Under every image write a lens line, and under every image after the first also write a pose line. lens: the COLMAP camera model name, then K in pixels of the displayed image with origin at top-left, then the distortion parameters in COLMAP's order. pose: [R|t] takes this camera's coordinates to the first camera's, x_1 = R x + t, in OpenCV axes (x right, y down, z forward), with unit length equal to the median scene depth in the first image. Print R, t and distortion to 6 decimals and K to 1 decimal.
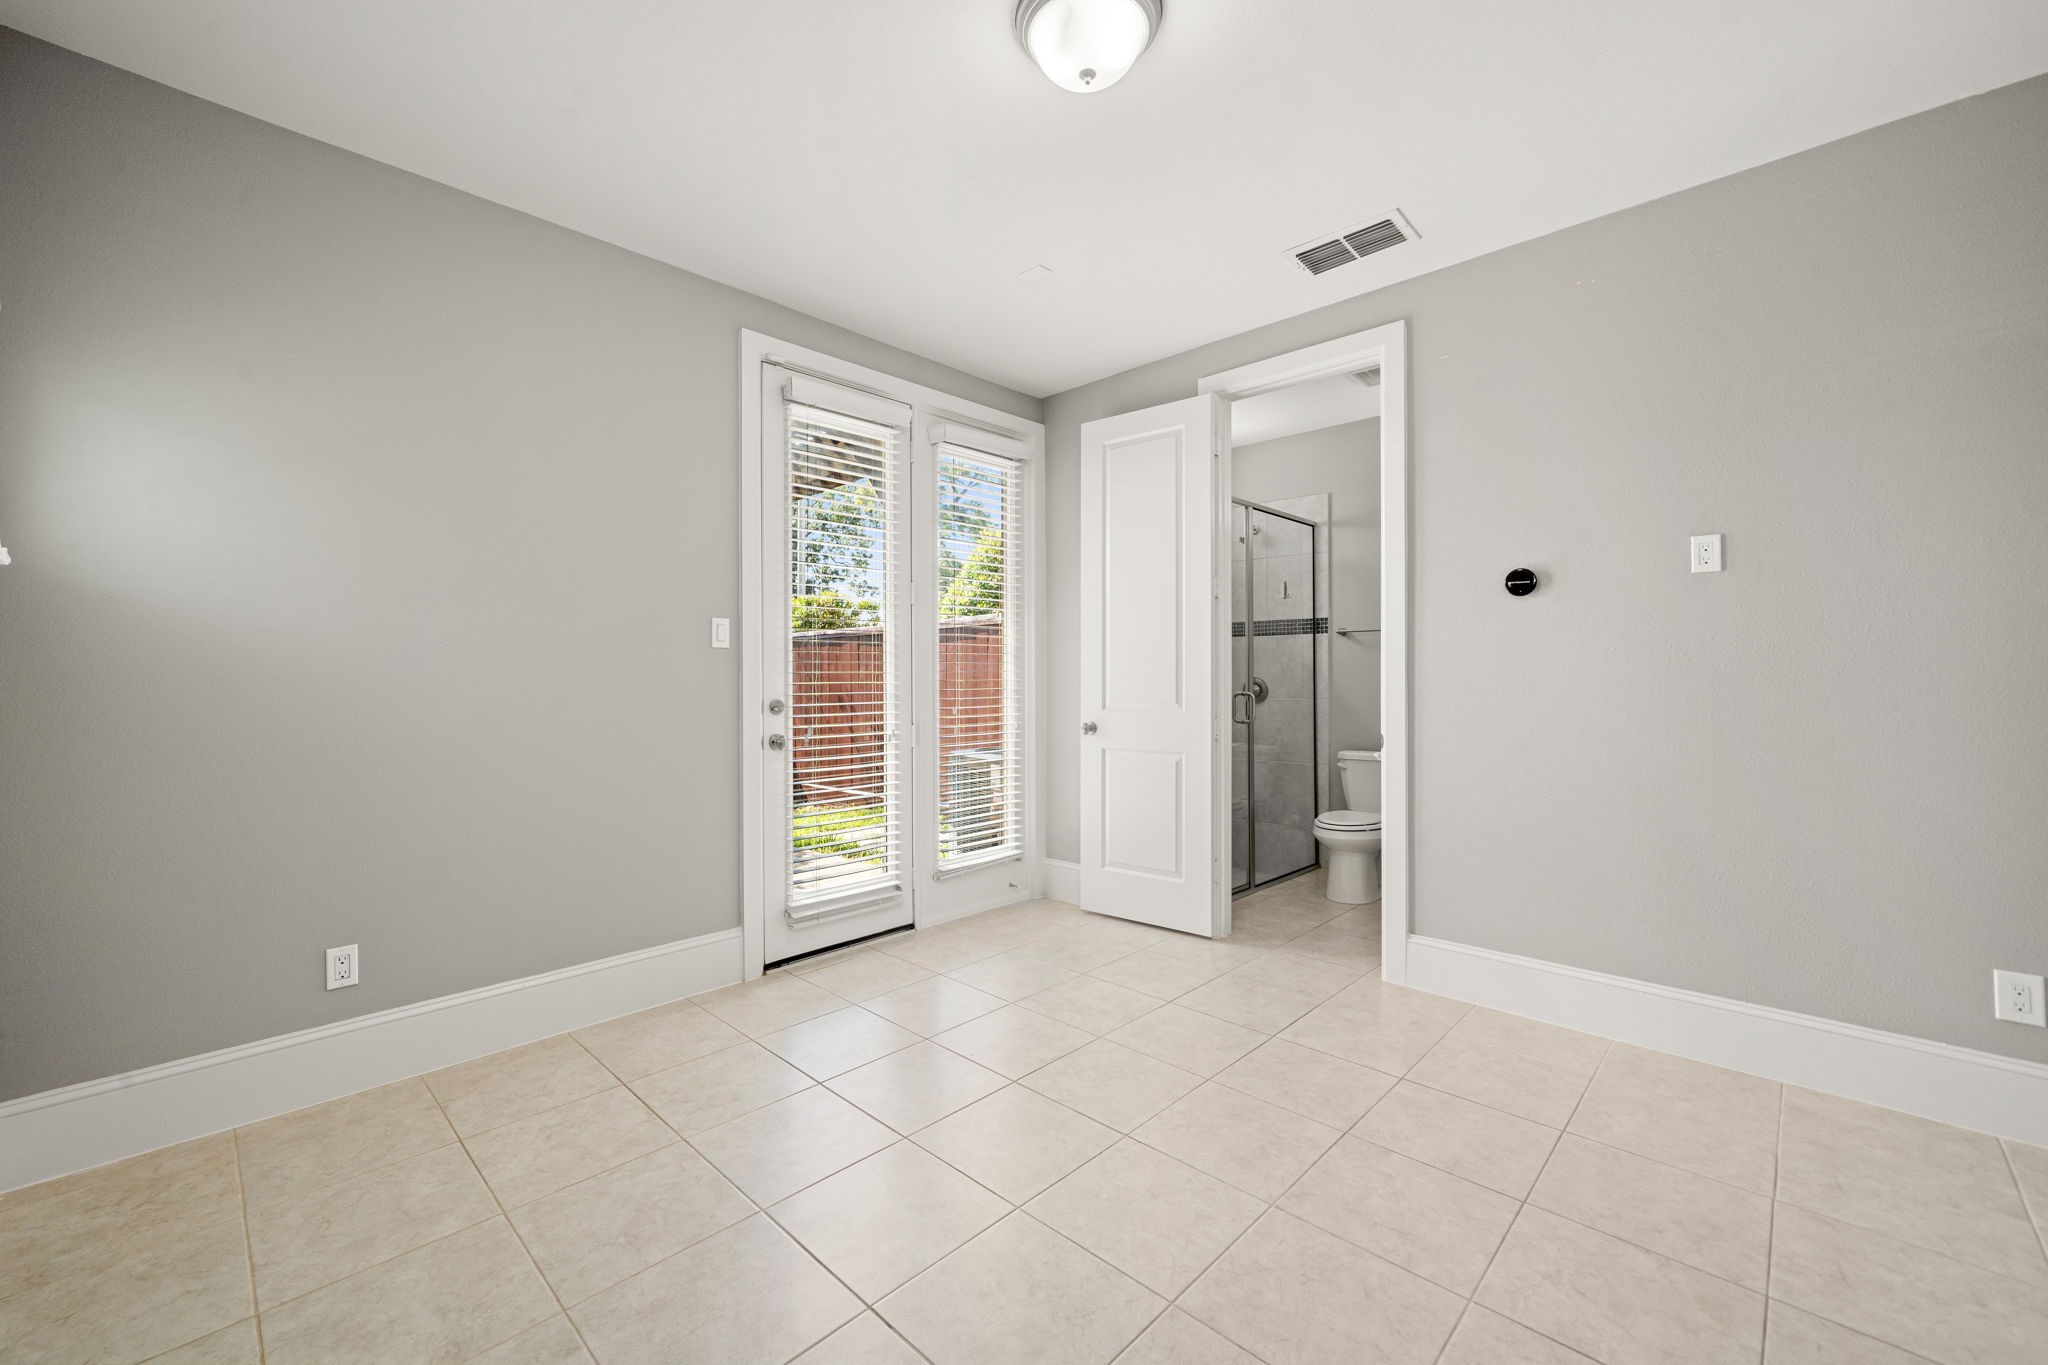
lens RADIAL K [[817.4, 0, 1017.8], [0, 817.4, 671.3], [0, 0, 1]] dist [-0.002461, -0.000509]
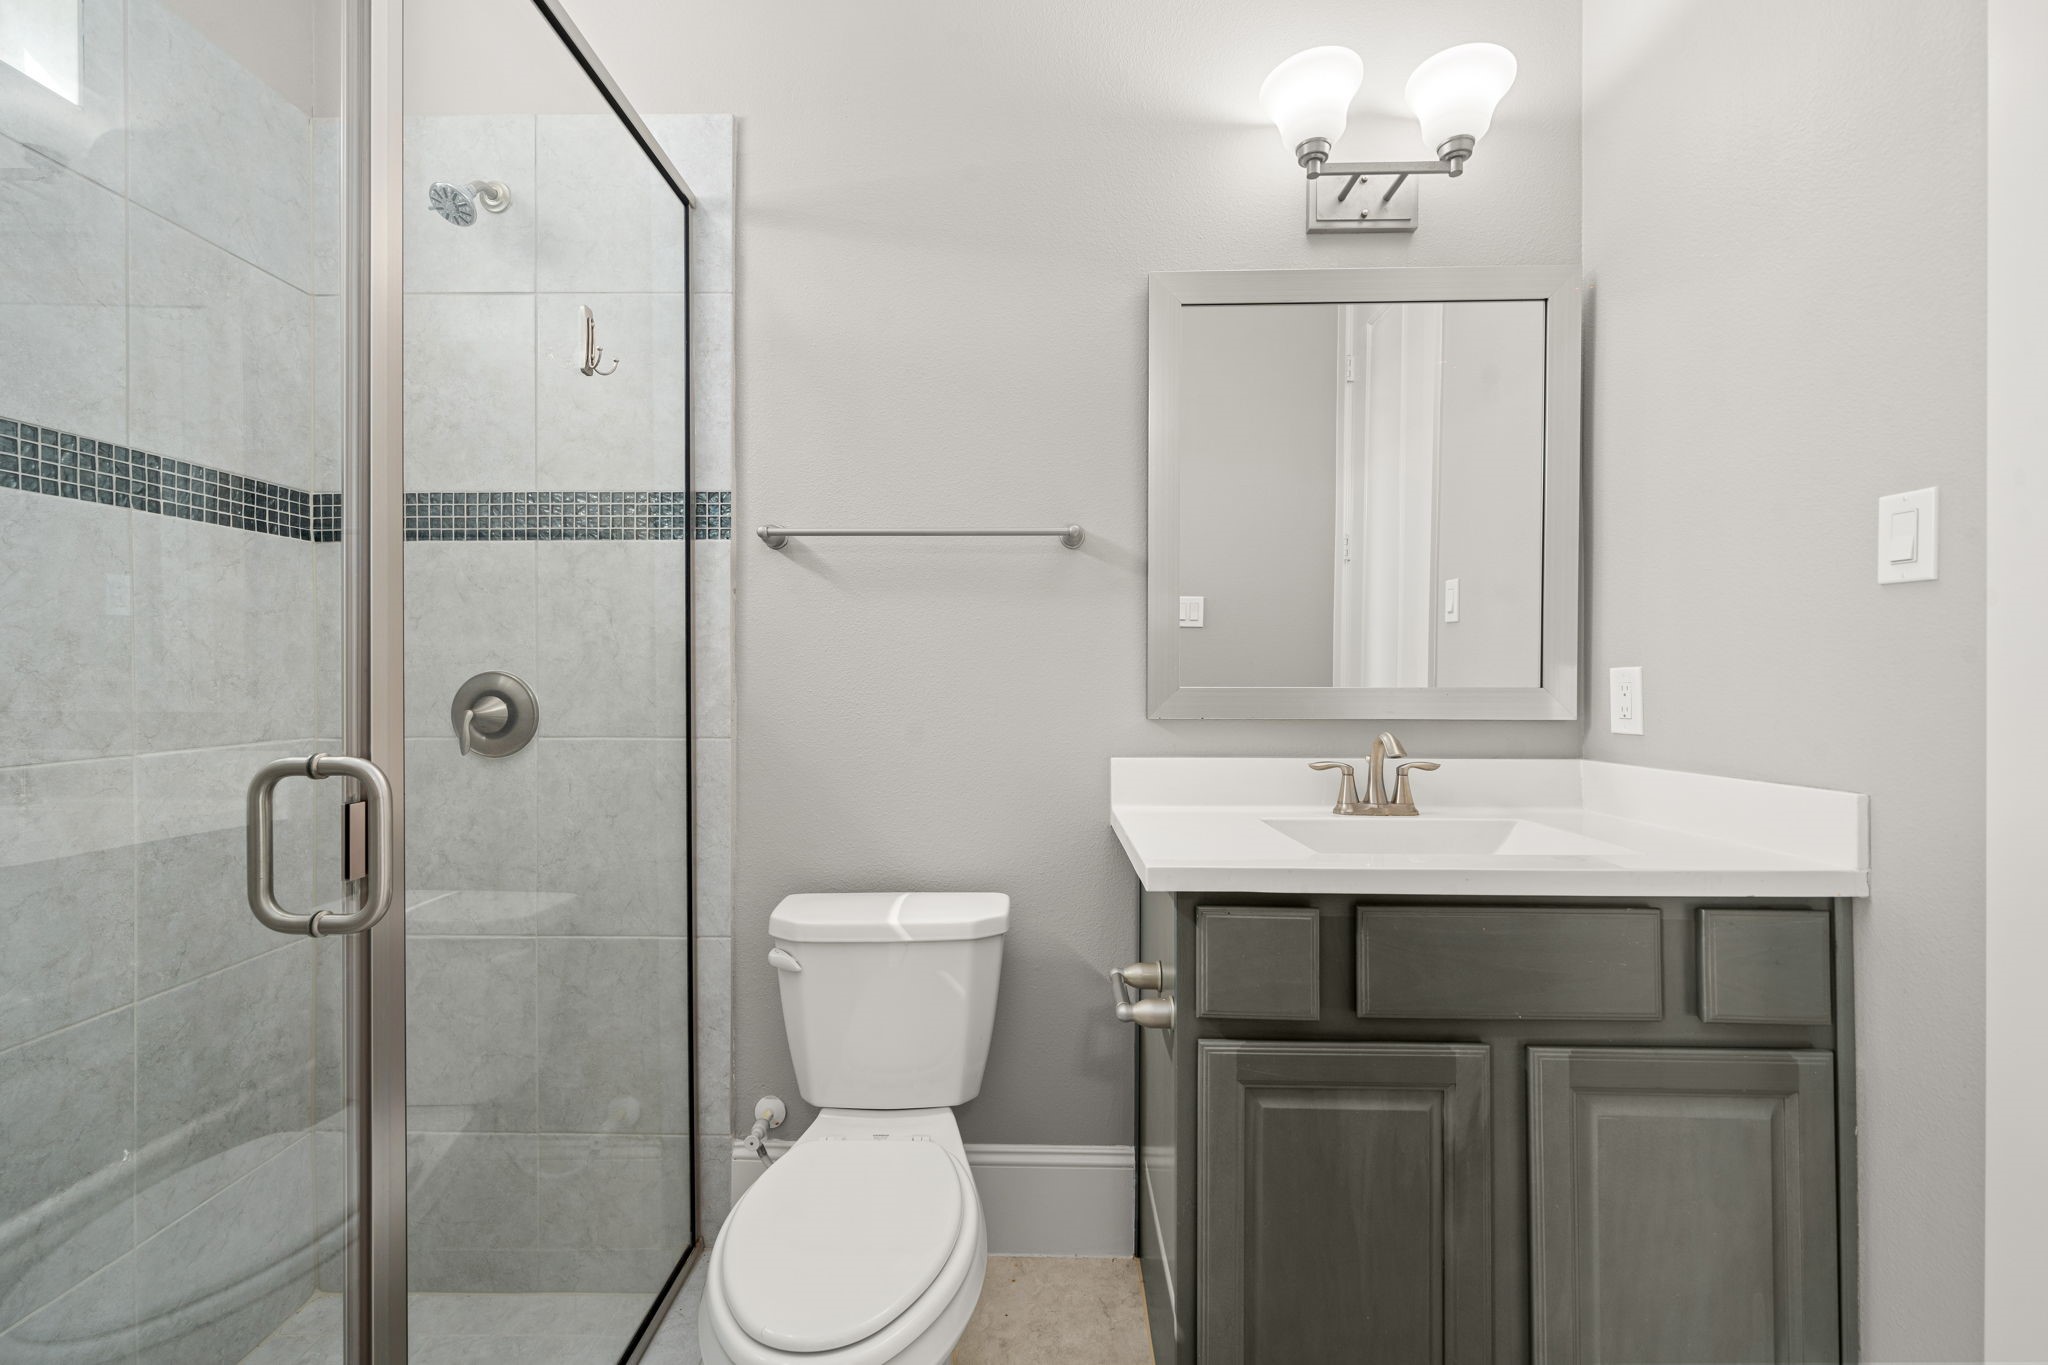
lens RADIAL K [[817.4, 0, 1020.6], [0, 817.4, 686.5], [0, 0, 1]] dist [-0.002461, -0.000509]
pose [[0.730976, 0.001274, 0.682402, 0.238115], [-0.002410, 0.999997, 0.000714, 0.012532], [-0.682399, -0.002166, 0.730976, 0.673070]]
